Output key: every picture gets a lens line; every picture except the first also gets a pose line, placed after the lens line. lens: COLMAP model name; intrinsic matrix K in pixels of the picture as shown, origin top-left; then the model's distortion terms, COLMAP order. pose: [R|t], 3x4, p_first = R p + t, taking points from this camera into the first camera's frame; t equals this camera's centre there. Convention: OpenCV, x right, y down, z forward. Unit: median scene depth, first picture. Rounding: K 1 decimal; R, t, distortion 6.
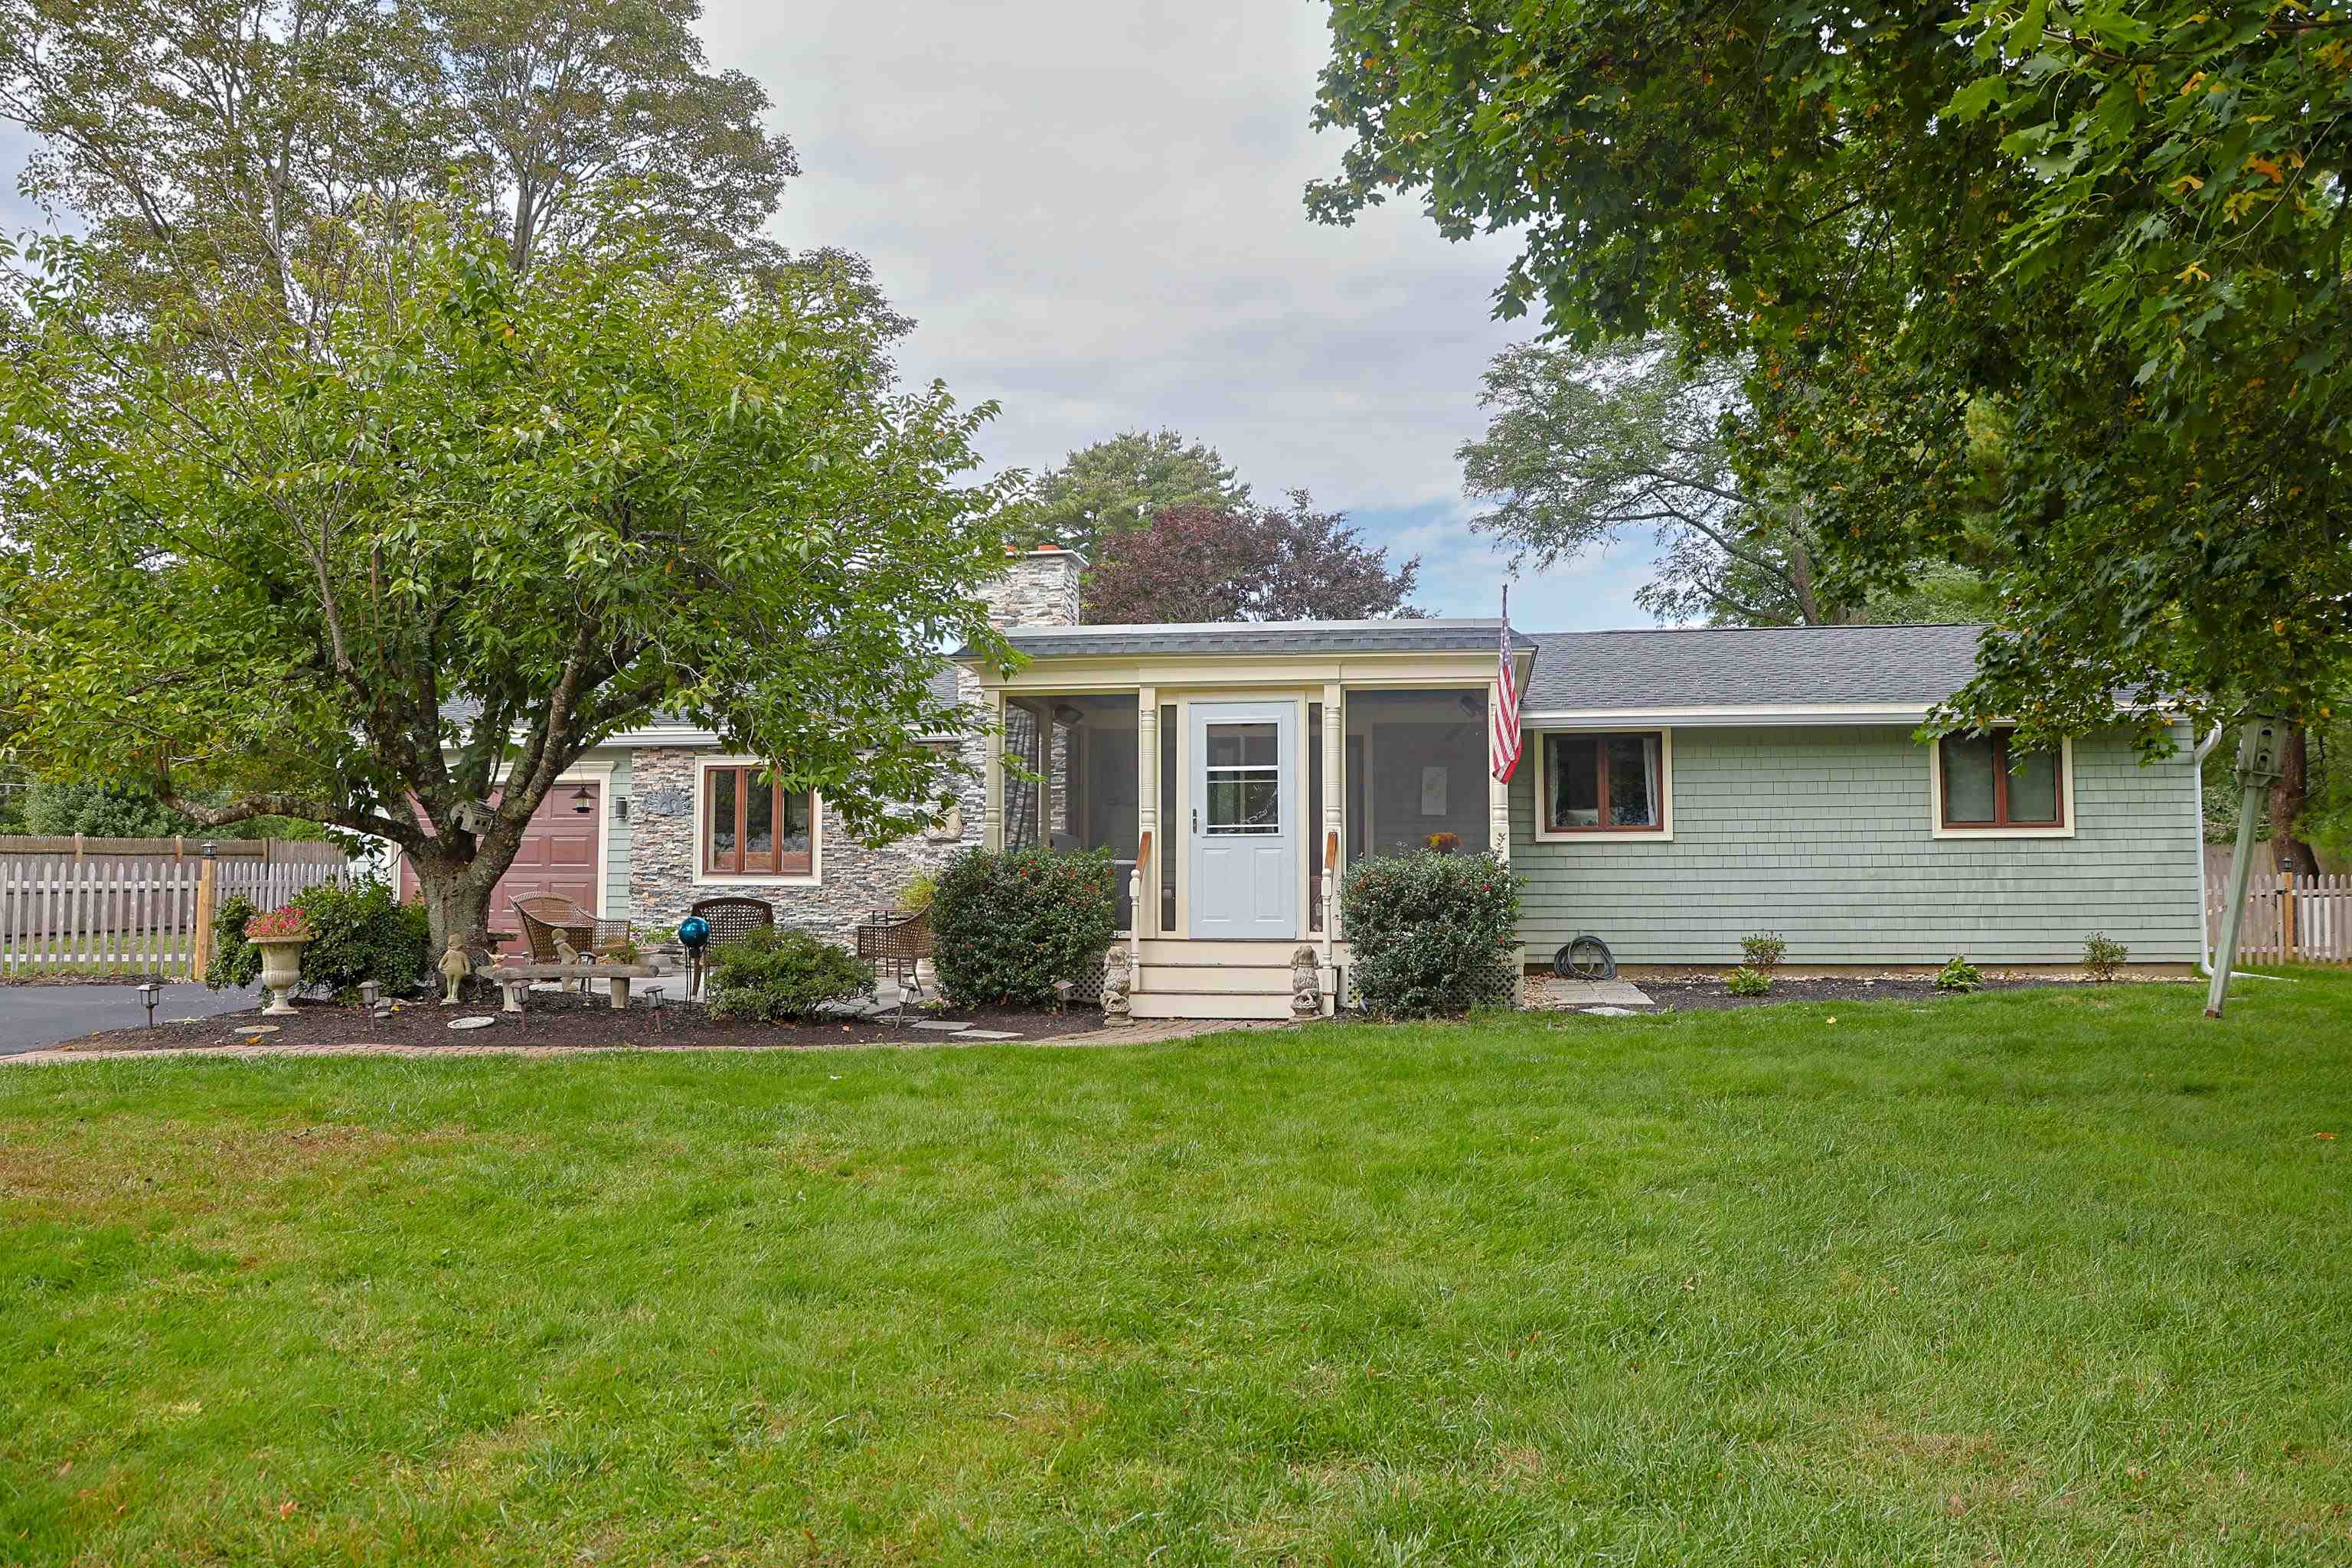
lens RADIAL K [[1667.1, 0, 1176.0], [0, 1667.1, 784.0], [0, 0, 1]] dist [-0.114249, 0.041520]
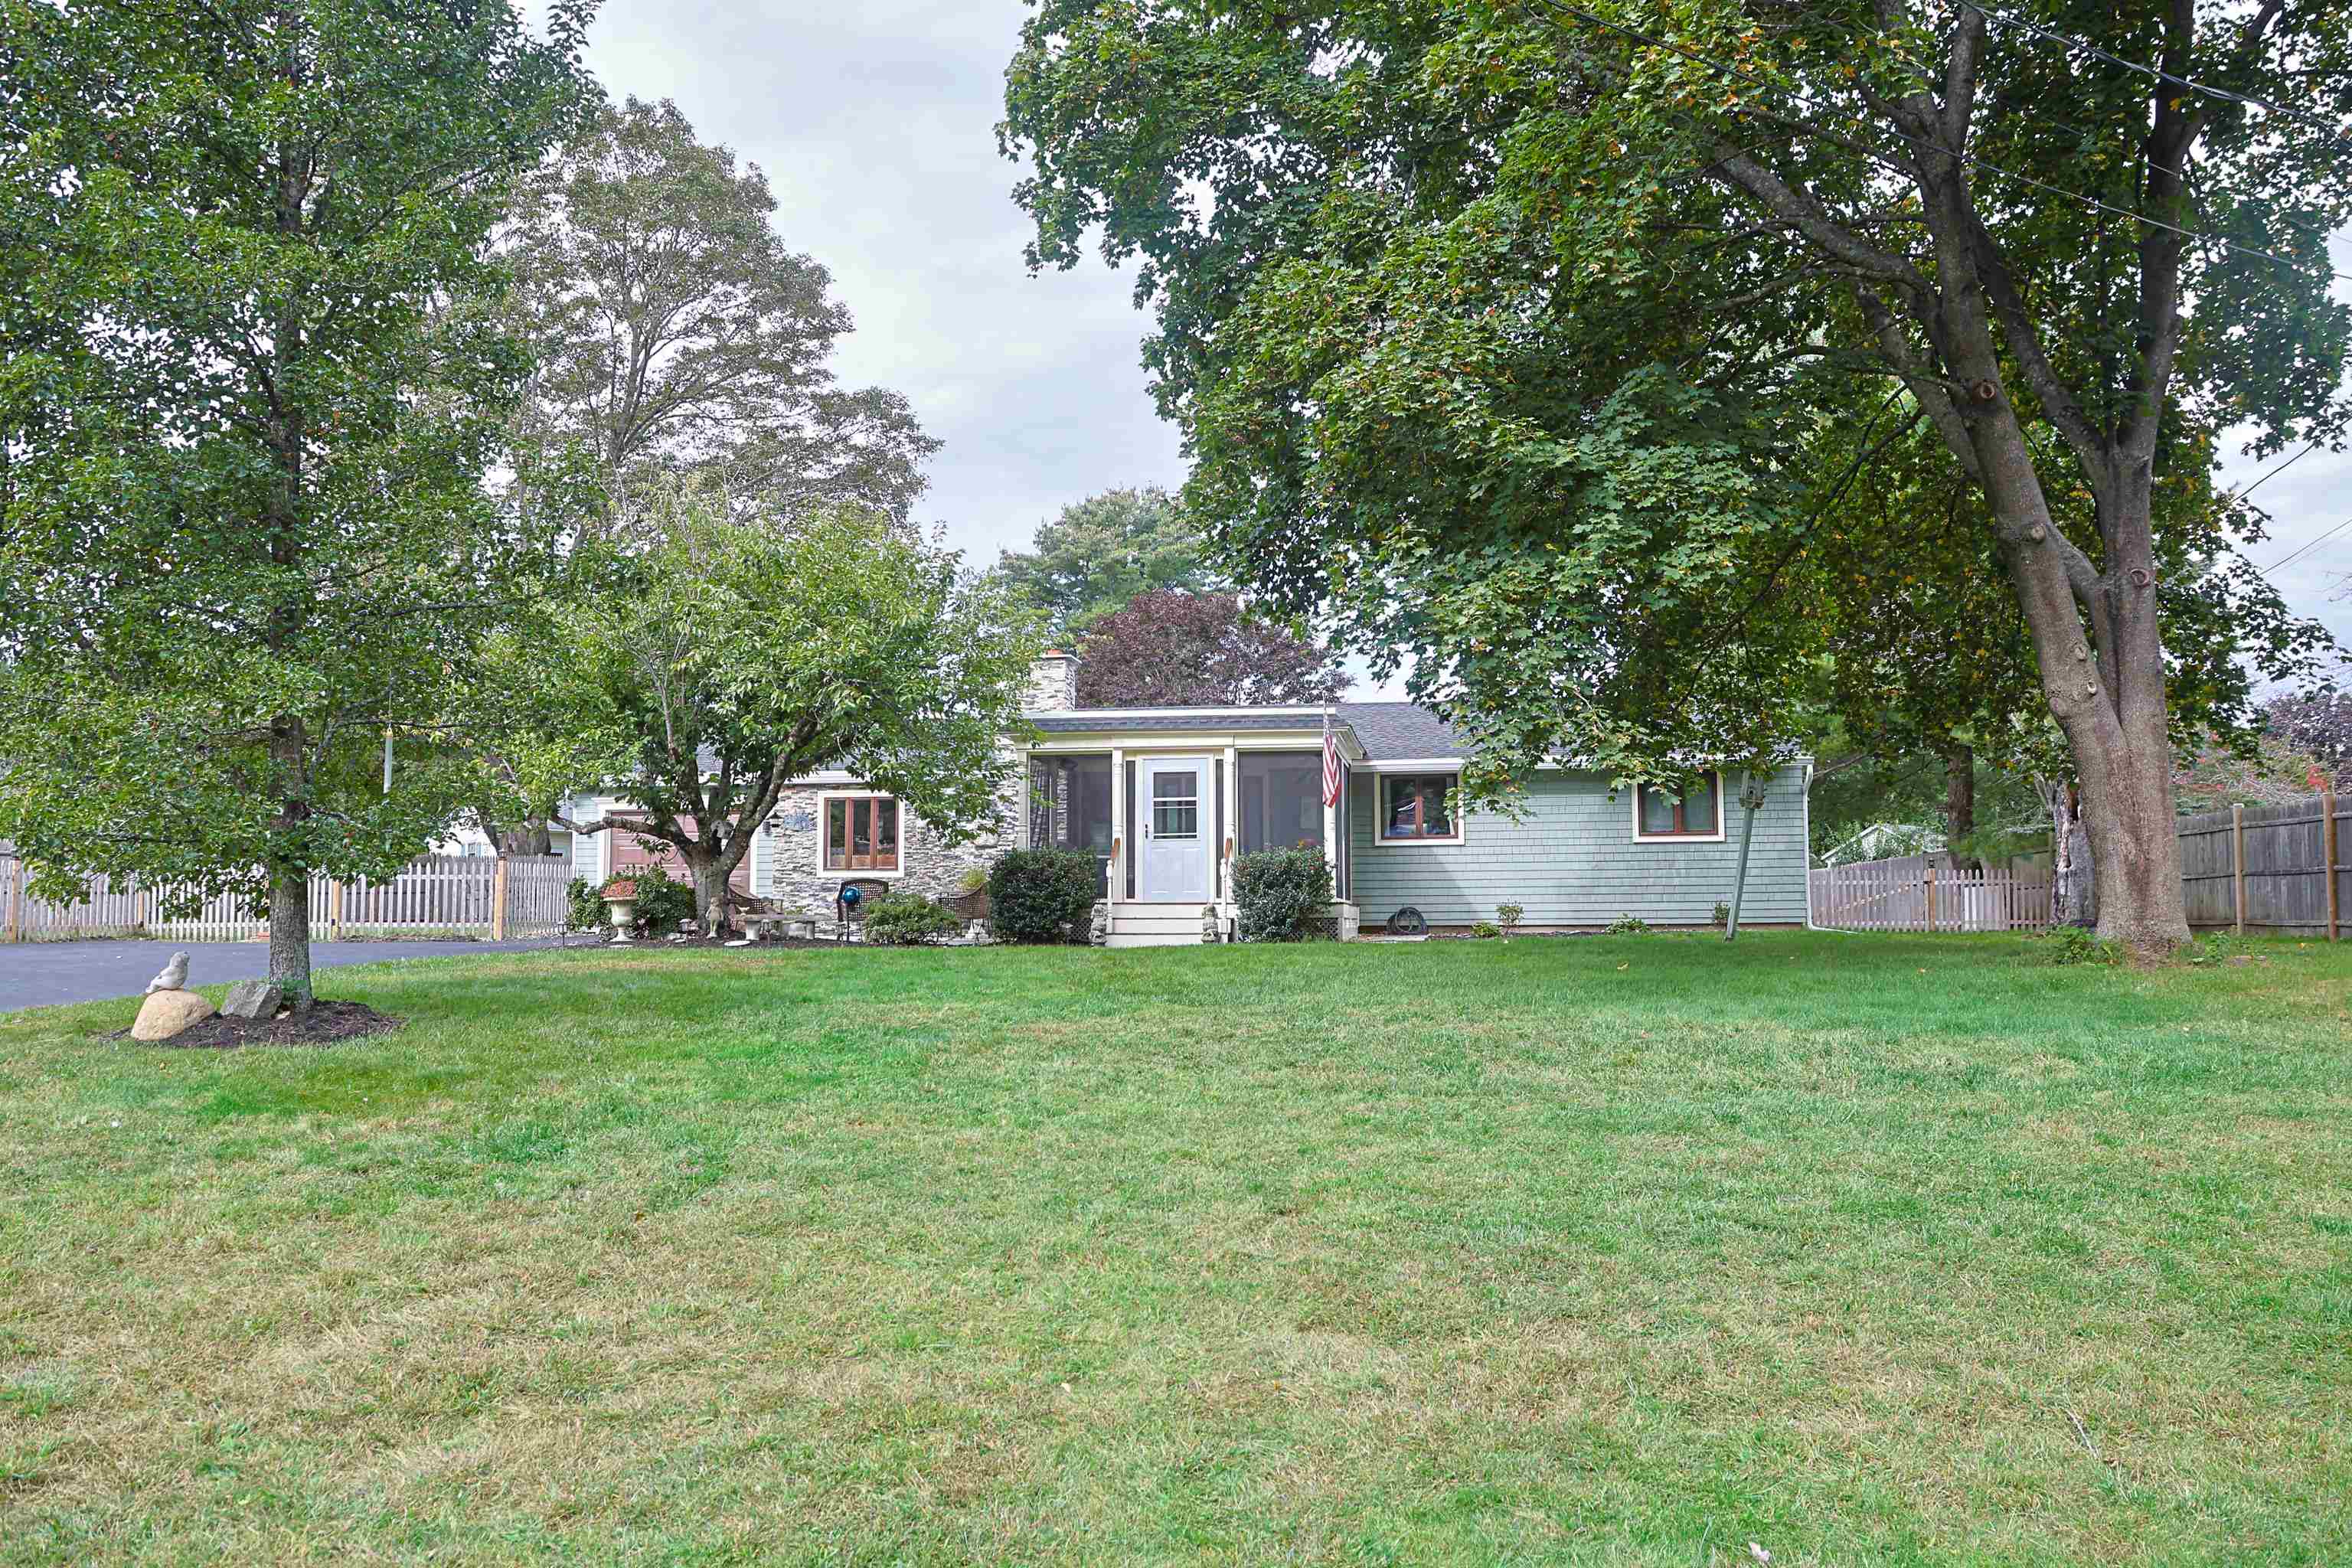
lens RADIAL K [[1667.1, 0, 1176.0], [0, 1667.1, 784.0], [0, 0, 1]] dist [-0.114249, 0.041520]
pose [[0.999988, -0.003392, 0.003654, 0.032464], [0.003445, 0.999889, -0.014522, -0.000473], [-0.003604, 0.014535, 0.999888, -0.601458]]
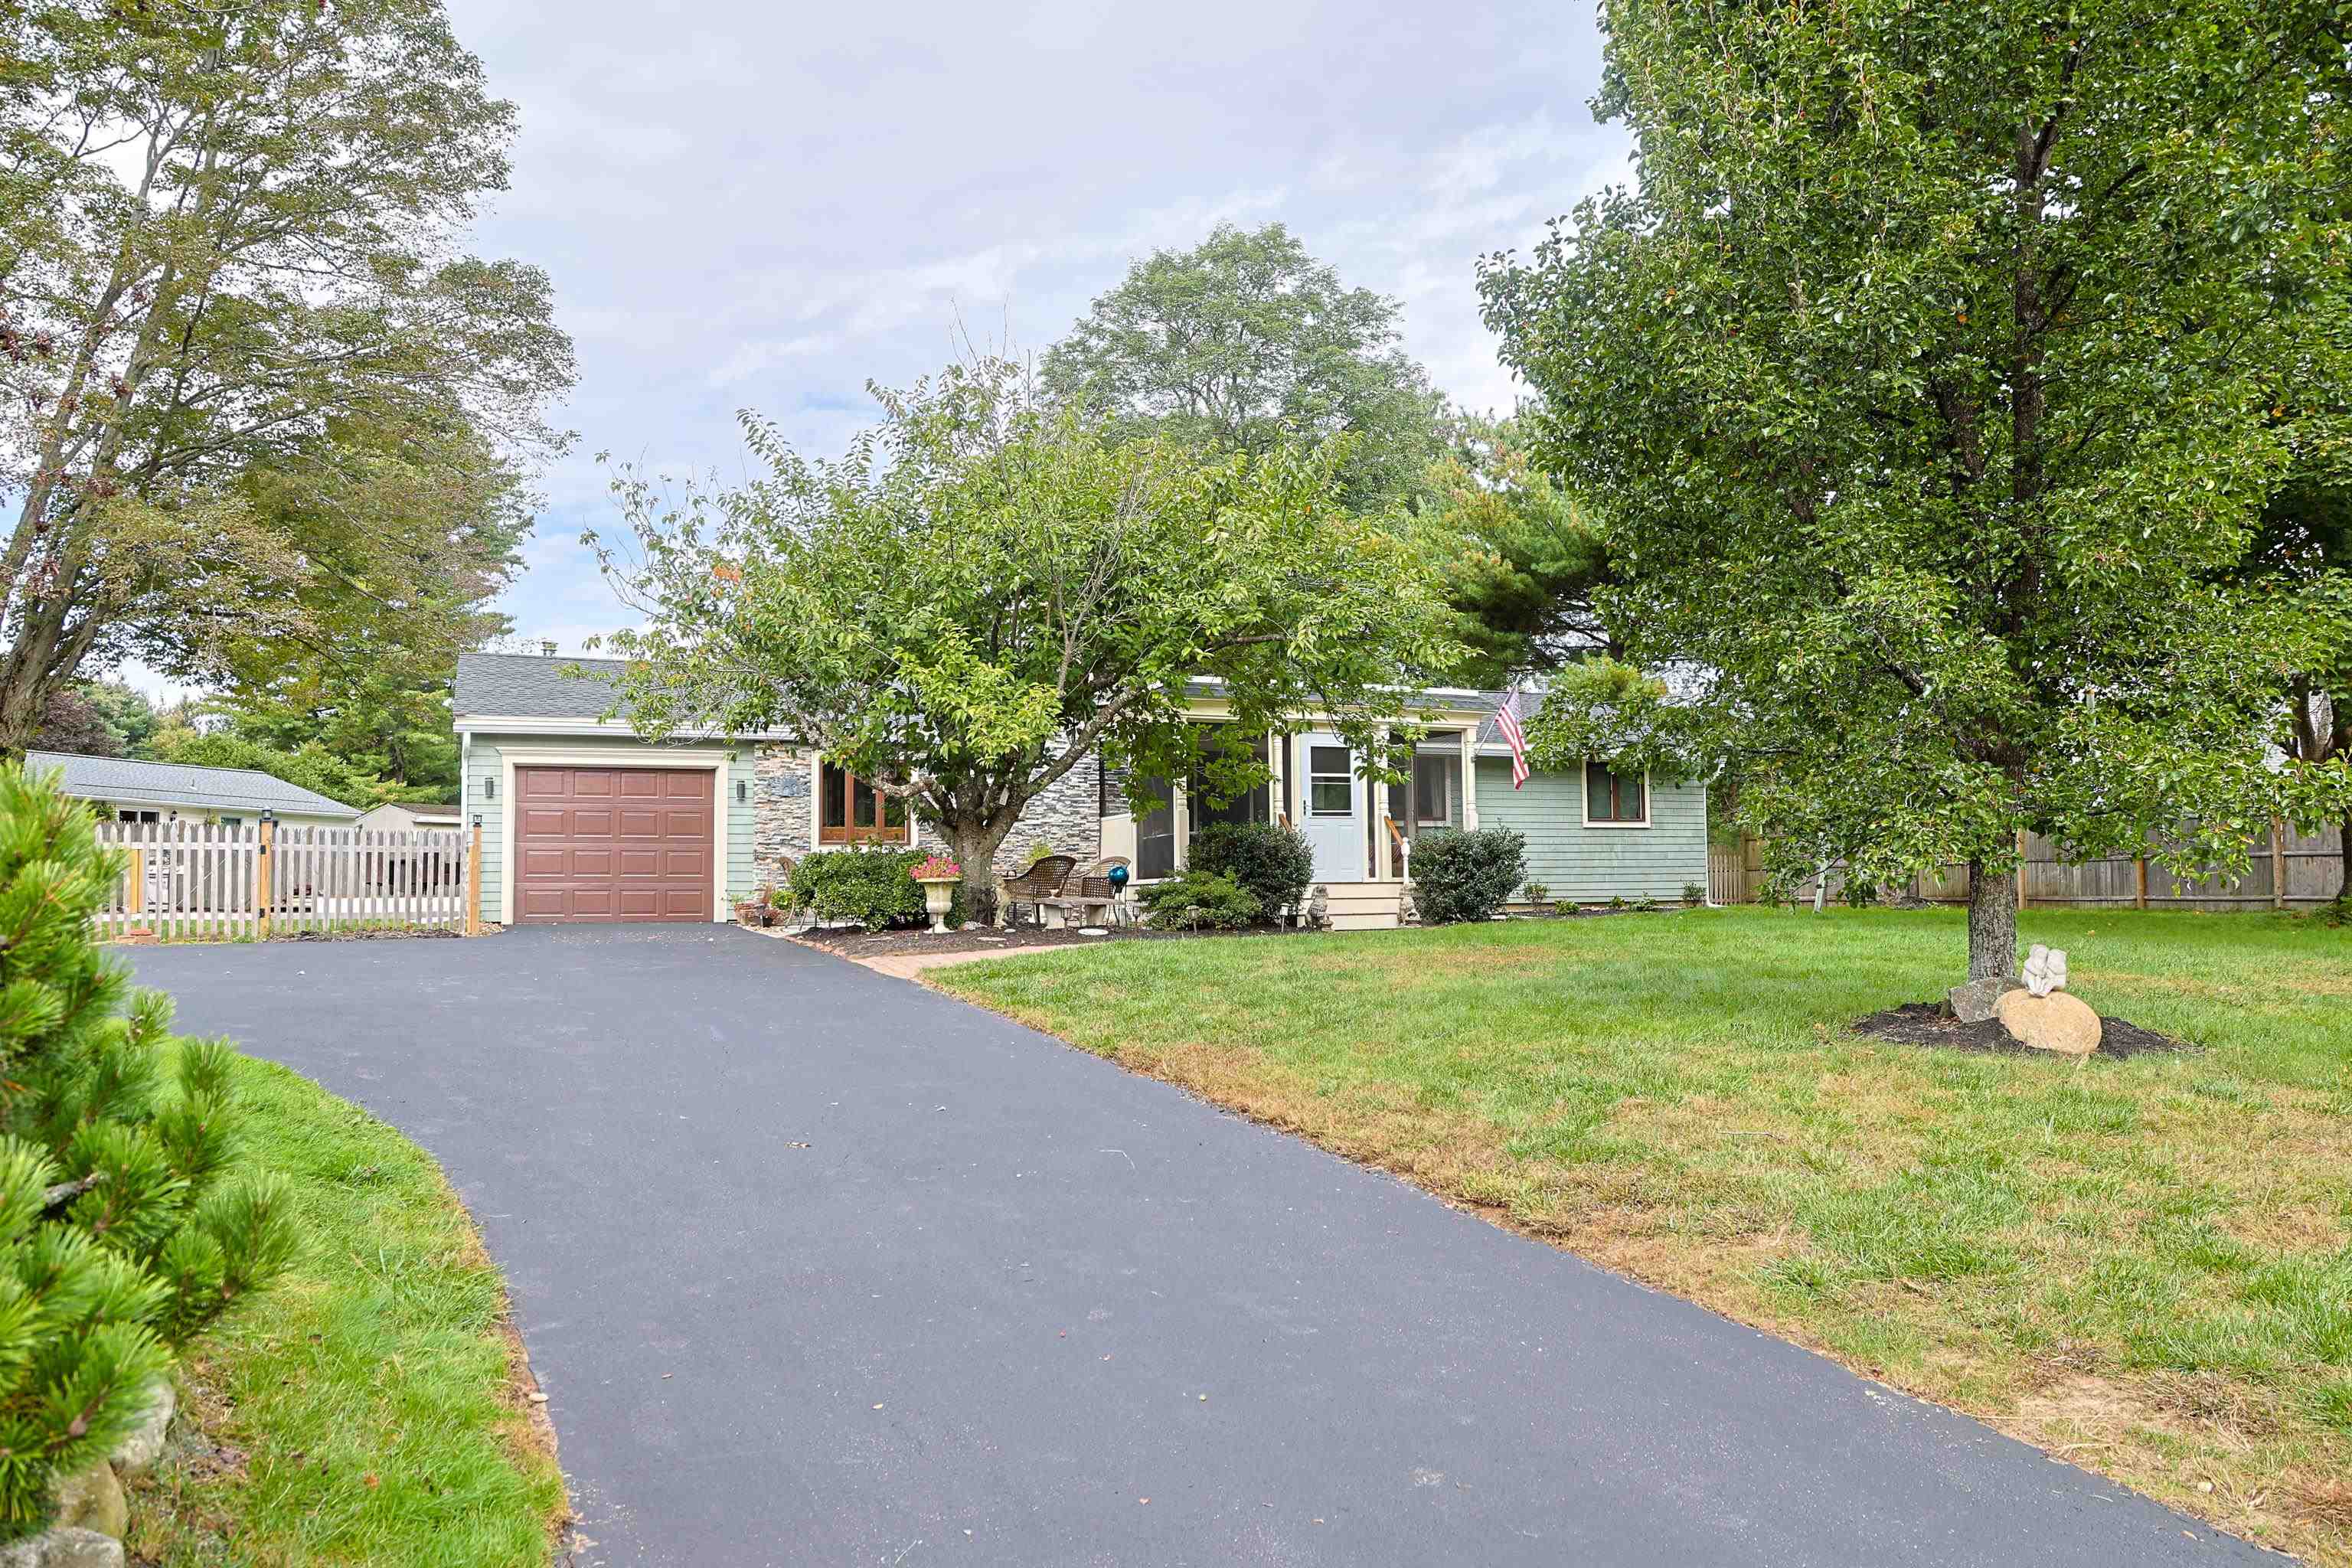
lens RADIAL K [[1667.1, 0, 1176.0], [0, 1667.1, 784.0], [0, 0, 1]] dist [-0.114249, 0.041520]
pose [[0.856112, 0.025806, 0.516145, -0.846762], [-0.025508, 0.999645, -0.007669, 0.013902], [-0.516160, -0.006600, 0.856467, -0.264481]]
